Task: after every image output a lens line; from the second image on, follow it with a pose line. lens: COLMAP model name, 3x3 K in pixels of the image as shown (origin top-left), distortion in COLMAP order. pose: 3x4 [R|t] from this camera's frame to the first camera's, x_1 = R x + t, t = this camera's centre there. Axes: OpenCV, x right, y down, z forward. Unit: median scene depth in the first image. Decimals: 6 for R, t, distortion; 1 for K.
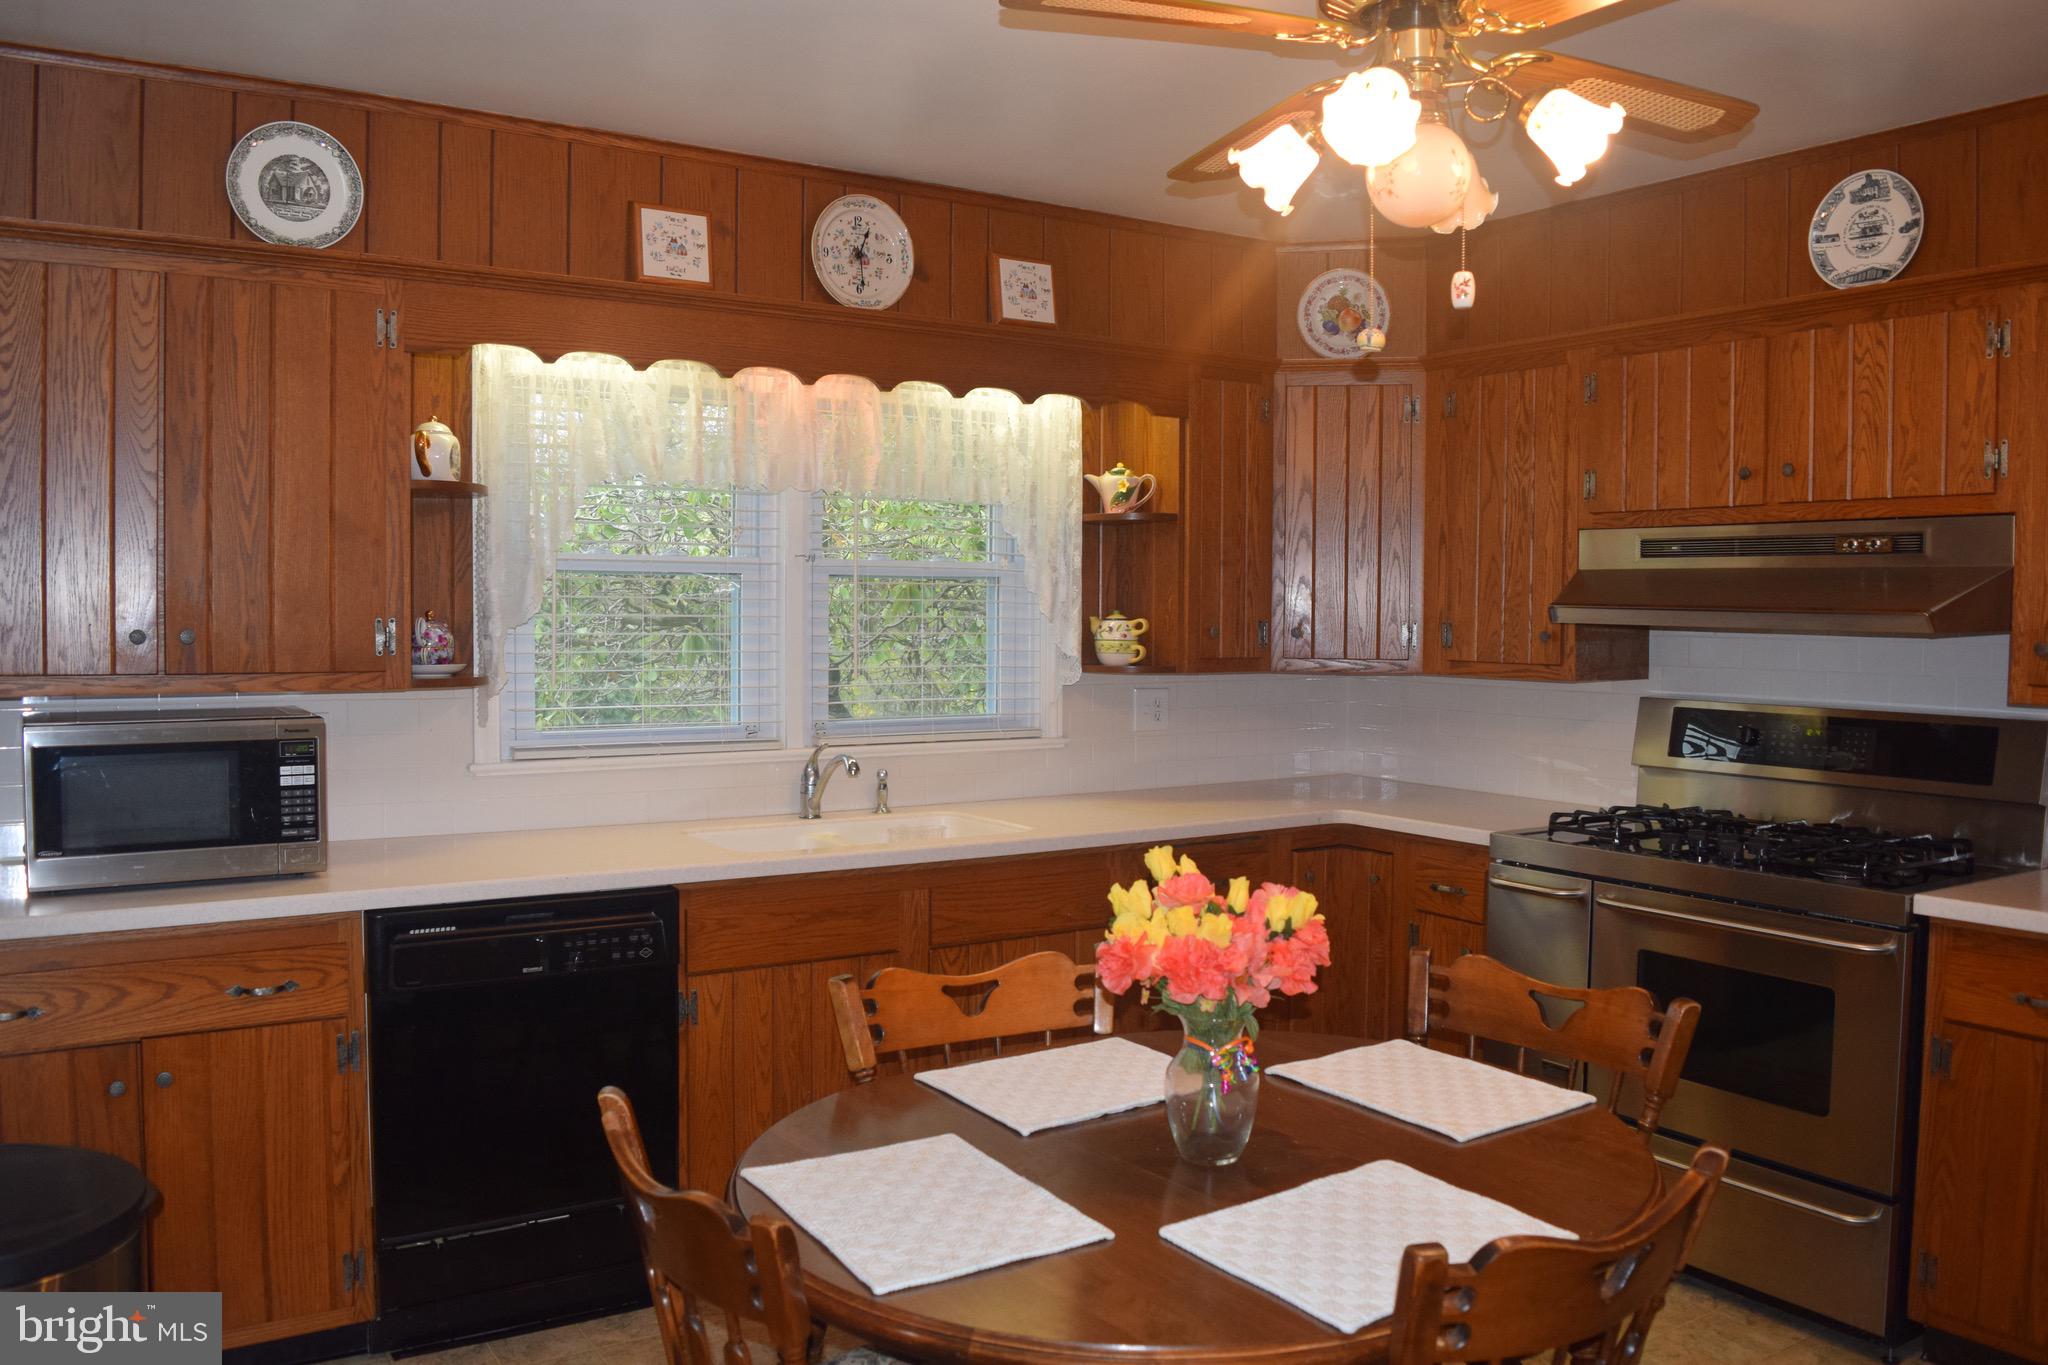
lens RADIAL K [[1600.8, 0, 1011.7], [0, 1600.8, 674.7], [0, 0, 1]] dist [-0.099616, 0.024030]
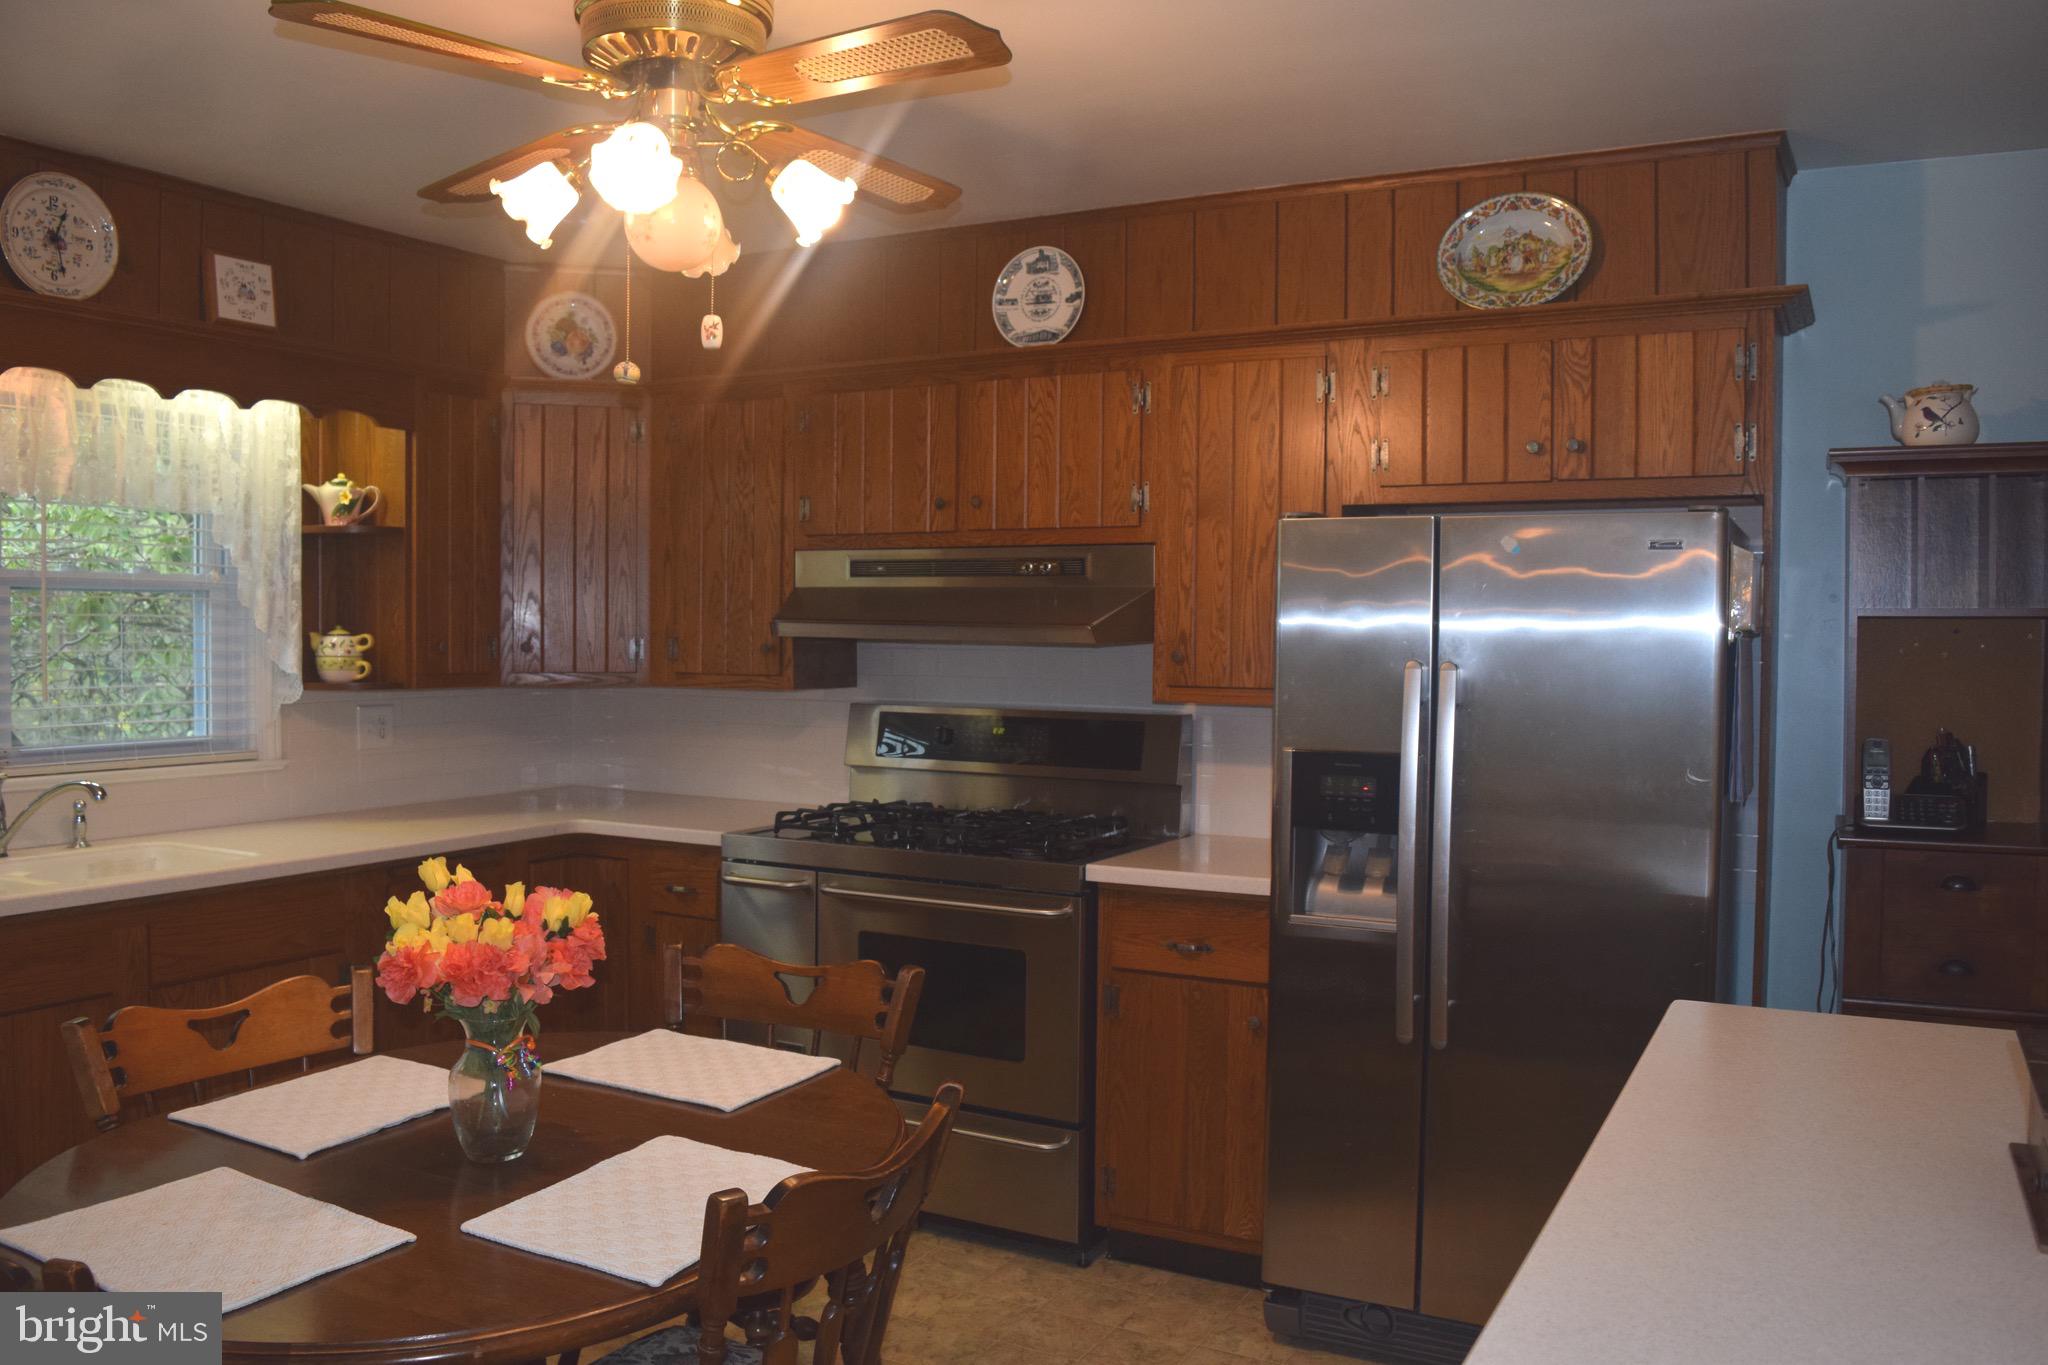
lens RADIAL K [[1600.8, 0, 1011.7], [0, 1600.8, 674.7], [0, 0, 1]] dist [-0.099616, 0.024030]
pose [[0.879595, -0.013926, 0.475519, -0.039294], [0.017953, 0.999831, -0.003927, 0.000688], [-0.475384, 0.011992, 0.879697, -0.042028]]
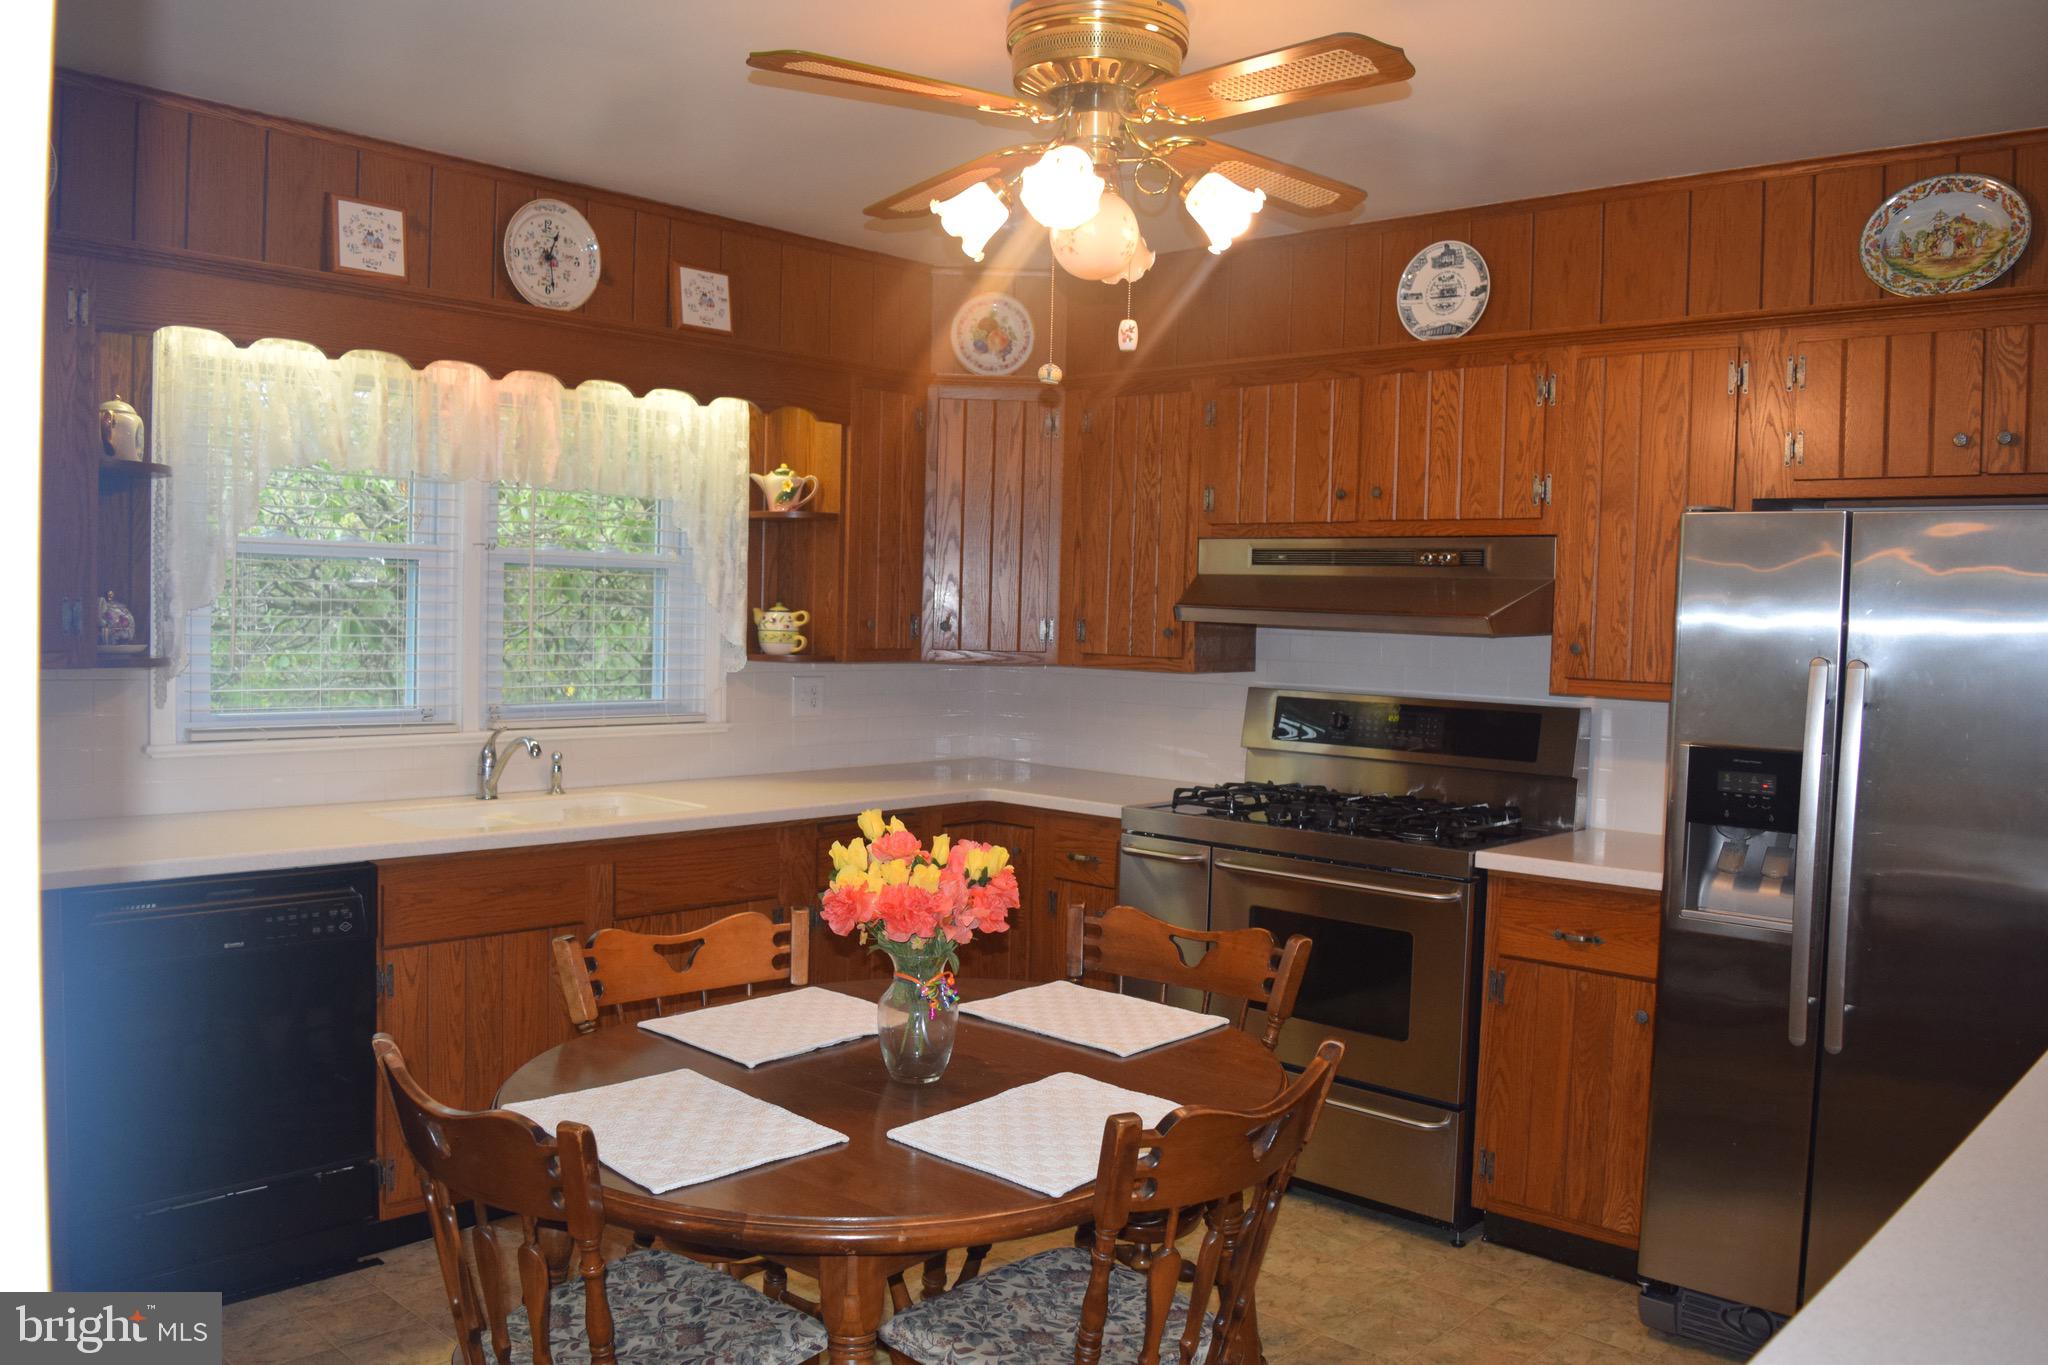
lens RADIAL K [[1600.8, 0, 1011.7], [0, 1600.8, 674.7], [0, 0, 1]] dist [-0.099616, 0.024030]
pose [[0.969287, 0.008574, 0.245781, -0.060228], [-0.009540, 0.999951, 0.002740, 0.004439], [-0.245746, -0.005000, 0.969321, -0.089012]]
